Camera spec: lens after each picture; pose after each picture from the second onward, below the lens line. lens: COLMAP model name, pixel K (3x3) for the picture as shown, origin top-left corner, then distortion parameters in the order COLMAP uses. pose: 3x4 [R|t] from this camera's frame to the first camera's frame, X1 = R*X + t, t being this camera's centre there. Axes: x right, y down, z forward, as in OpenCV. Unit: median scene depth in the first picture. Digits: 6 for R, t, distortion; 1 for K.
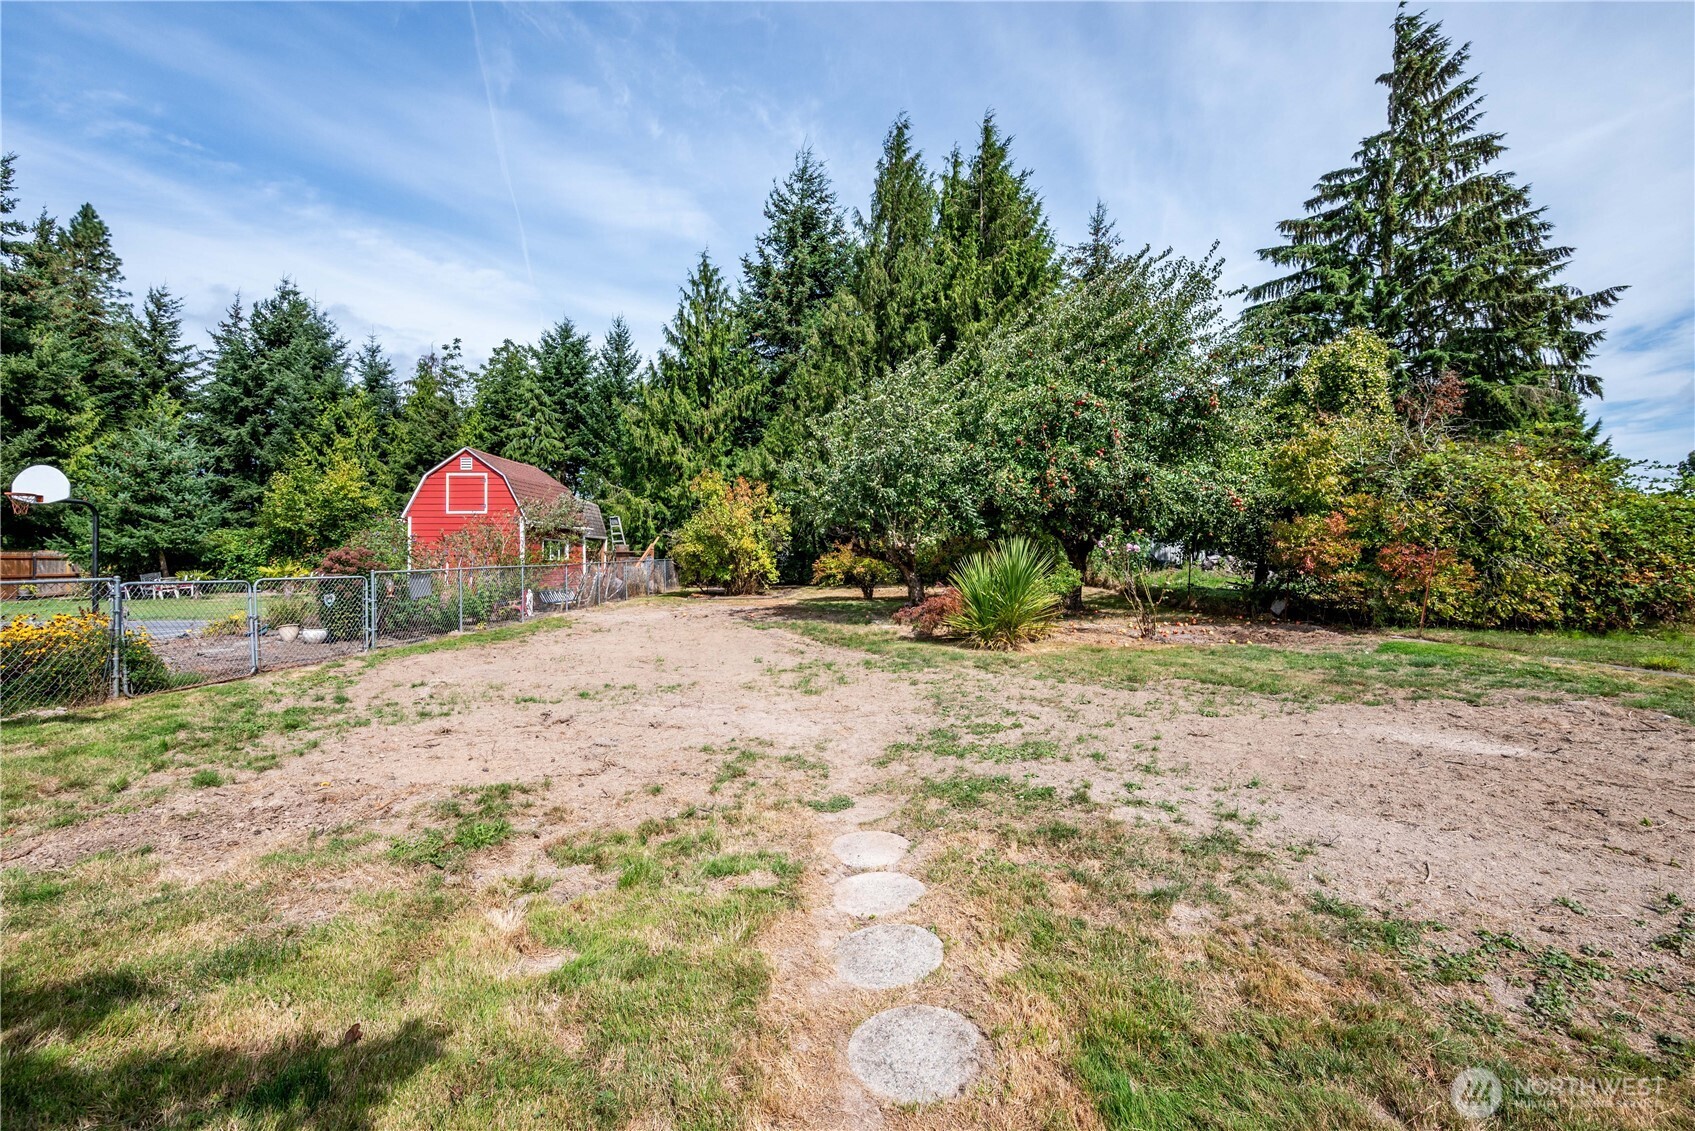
lens RADIAL K [[702.8, 0, 847.5], [0, 702.8, 565.5], [0, 0, 1]] dist [0.001517, 0.000047]
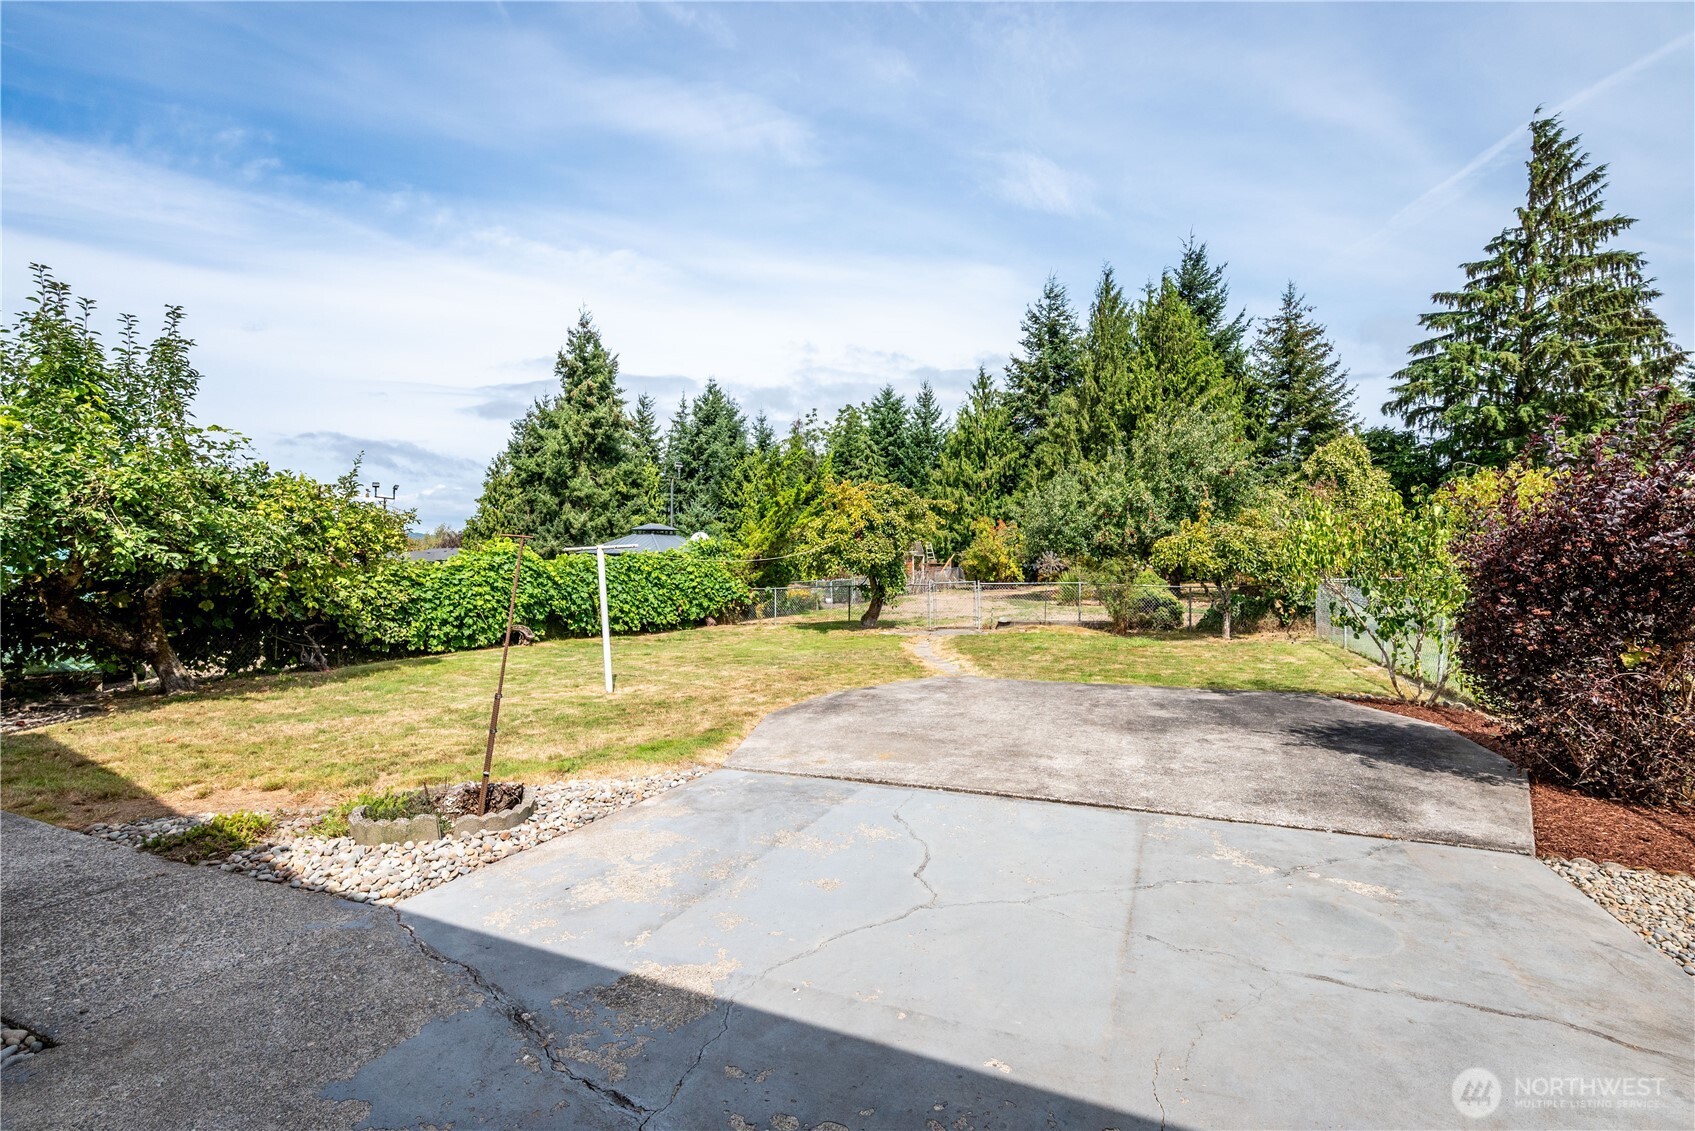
lens RADIAL K [[751.7, 0, 847.5], [0, 751.7, 565.5], [0, 0, 1]] dist [-0.001148, -0.000493]
pose [[0.915997, -0.009114, -0.401081, 0.184641], [0.010275, 0.999947, 0.000744, -0.016001], [0.401053, -0.004802, 0.916042, -0.630123]]
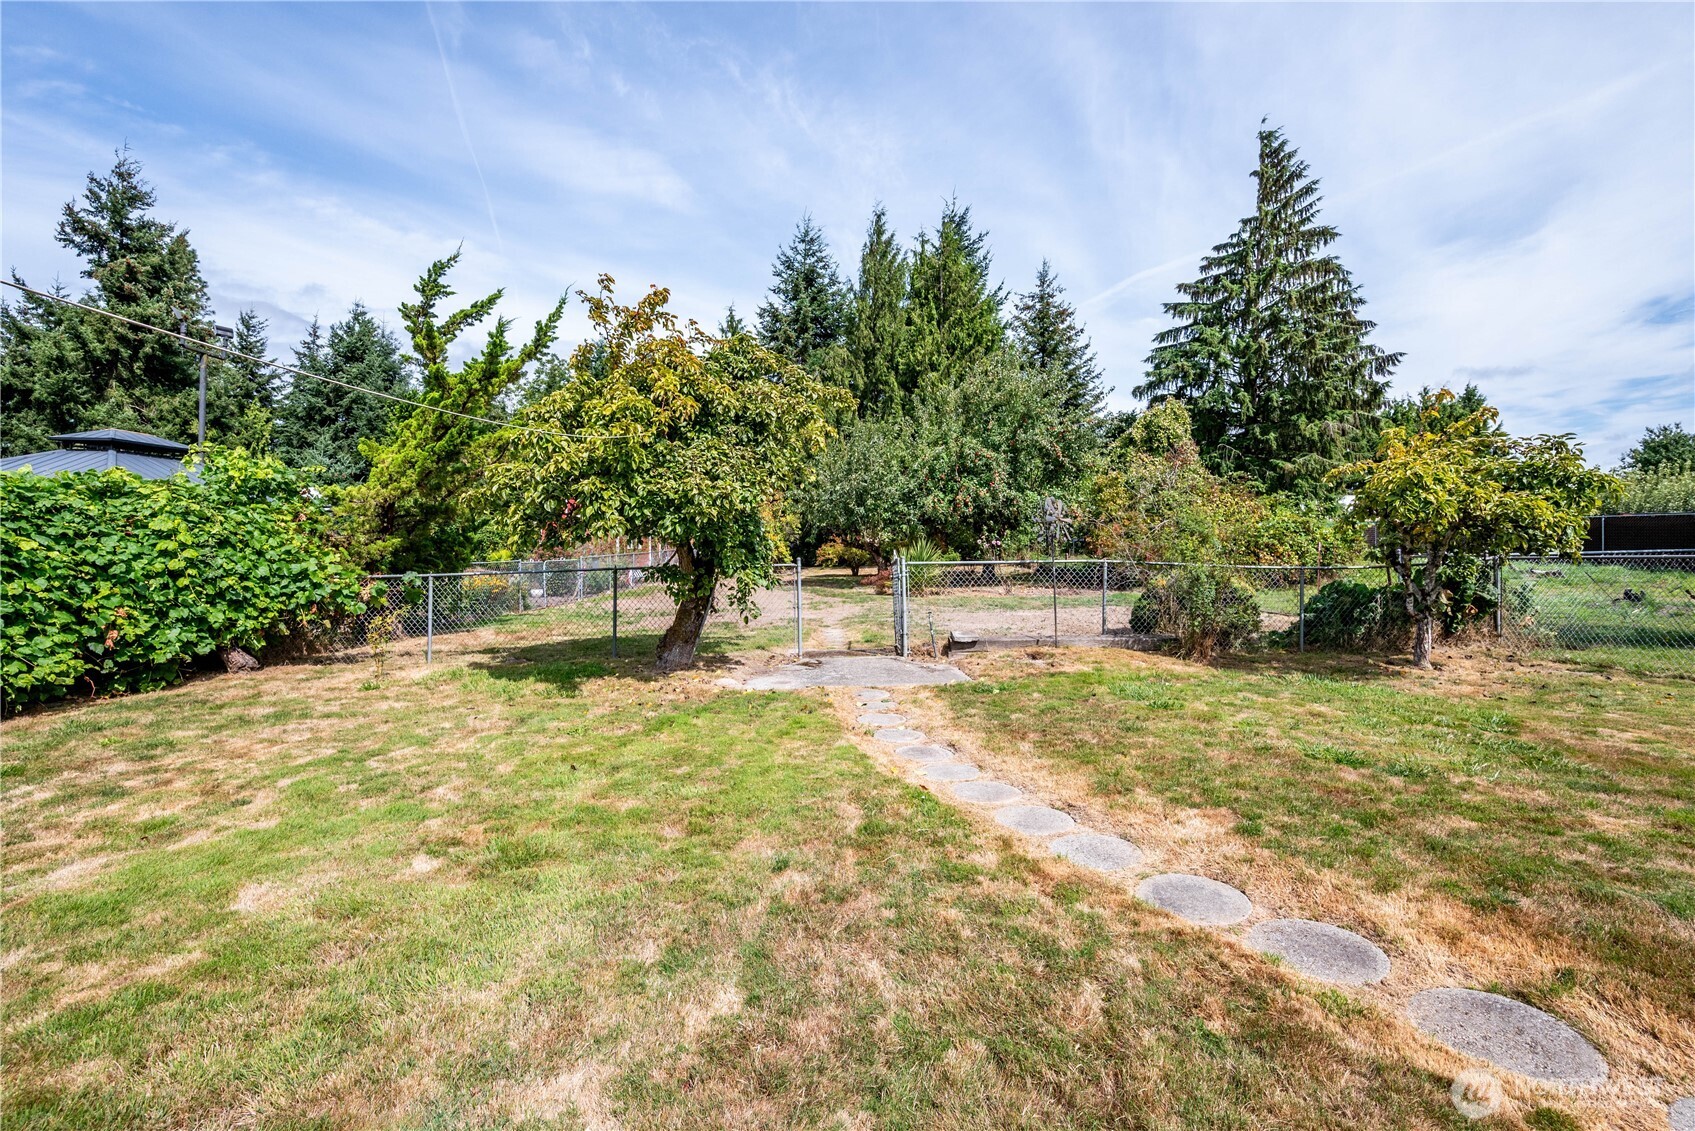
lens RADIAL K [[721.6, 0, 844.9], [0, 721.6, 541.0], [0, 0, 1]] dist [-0.000297, -0.000292]
pose [[0.999960, -0.002357, -0.008644, 0.015047], [0.002270, 0.999947, -0.010085, -0.005452], [0.008667, 0.010065, 0.999912, -0.312376]]
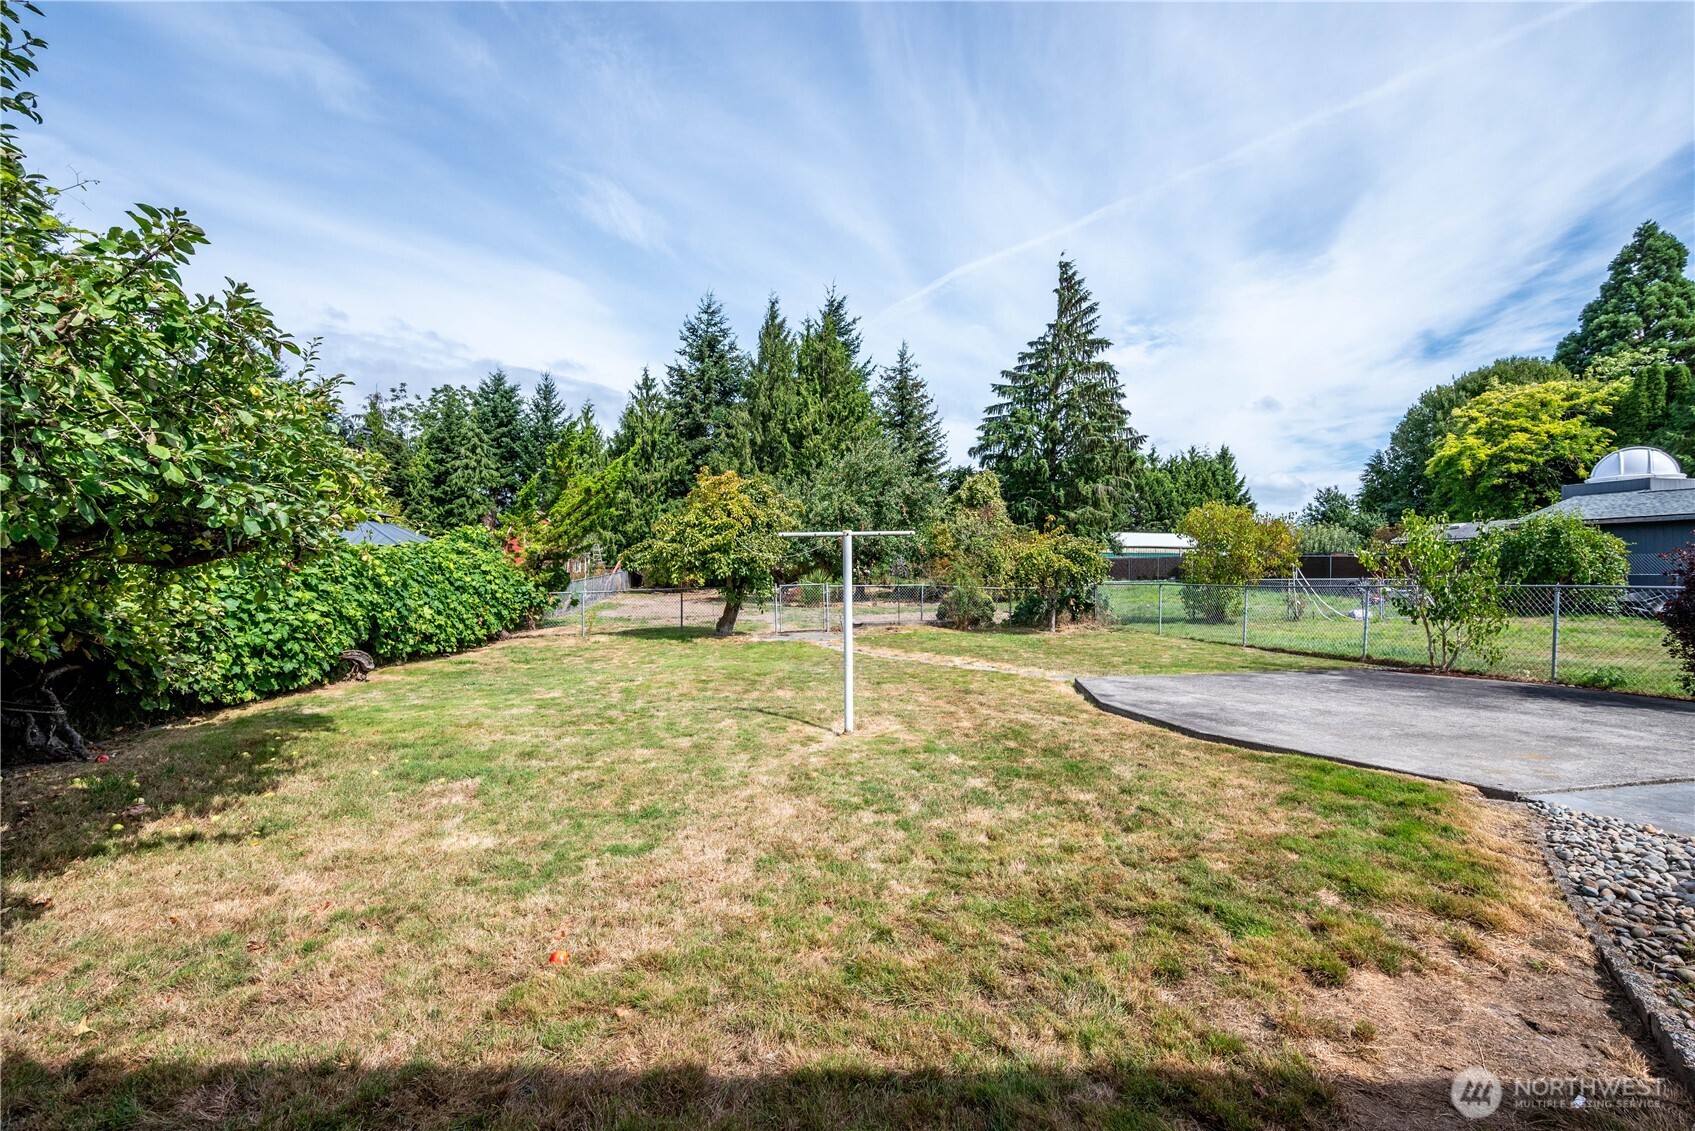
lens RADIAL K [[718.3, 0, 847.5], [0, 718.3, 565.5], [0, 0, 1]] dist [-0.000490, -0.000023]
pose [[0.983840, 0.002876, 0.179026, -0.052201], [-0.002082, 0.999987, -0.004621, -0.013632], [-0.179037, 0.004173, 0.983833, -0.602763]]
